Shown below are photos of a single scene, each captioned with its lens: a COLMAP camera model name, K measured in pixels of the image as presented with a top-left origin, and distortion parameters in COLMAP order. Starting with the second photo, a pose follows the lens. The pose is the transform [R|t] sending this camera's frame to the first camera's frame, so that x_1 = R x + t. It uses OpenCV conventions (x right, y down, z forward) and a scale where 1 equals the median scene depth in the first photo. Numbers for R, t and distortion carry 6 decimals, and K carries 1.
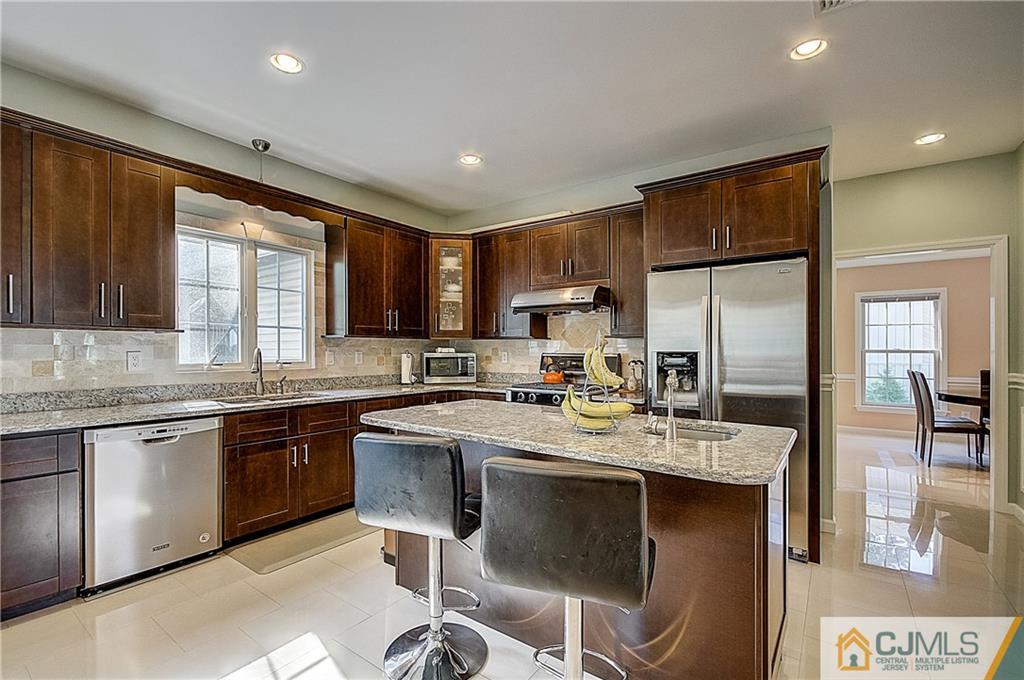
lens RADIAL K [[454.7, 0, 504.2], [0, 454.7, 350.6], [0, 0, 1]] dist [0.003022, -0.002856]
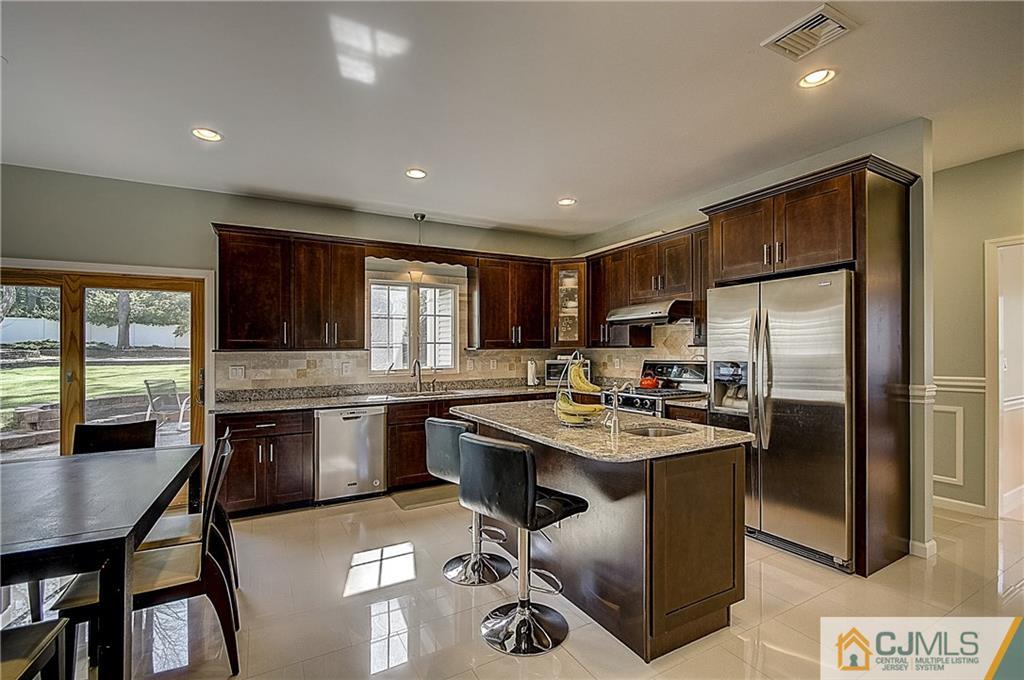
lens RADIAL K [[454.7, 0, 506.2], [0, 454.7, 341.4], [0, 0, 1]] dist [0.003022, -0.002856]
pose [[0.907107, -0.020989, -0.420376, 0.322403], [0.012662, 0.999665, -0.022590, -0.025658], [0.420709, 0.015169, 0.907069, -0.183929]]
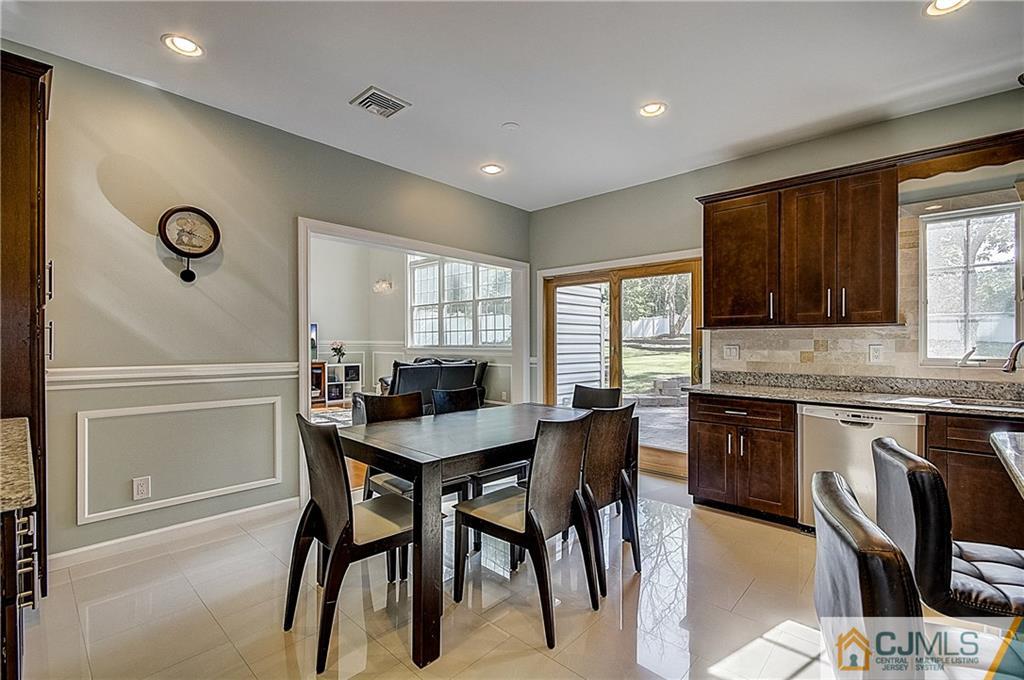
lens RADIAL K [[454.7, 0, 509.4], [0, 454.7, 337.1], [0, 0, 1]] dist [0.003022, -0.002856]
pose [[-0.109265, -0.017160, -0.993865, 0.334238], [-0.003933, 0.999851, -0.016831, 0.004953], [0.994005, 0.002069, -0.109316, 0.210818]]
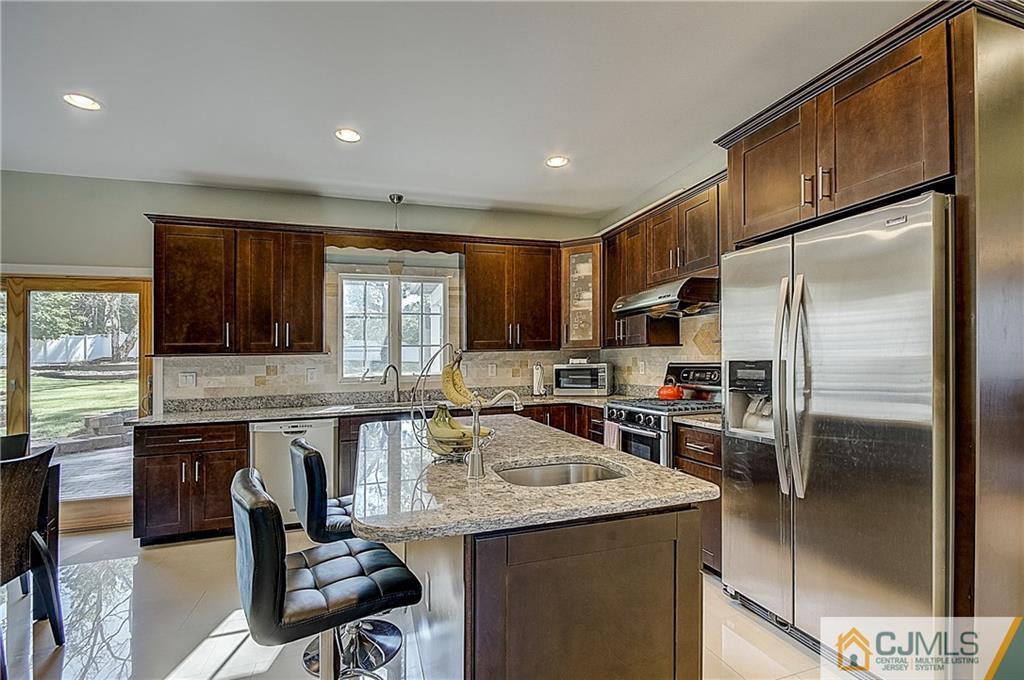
lens RADIAL K [[454.7, 0, 512.2], [0, 454.7, 351.1], [0, 0, 1]] dist [0.003022, -0.002856]
pose [[0.813440, -0.033408, -0.580689, 0.448128], [0.023735, 0.999424, -0.024251, -0.002736], [0.581165, 0.005944, 0.813764, 0.190595]]
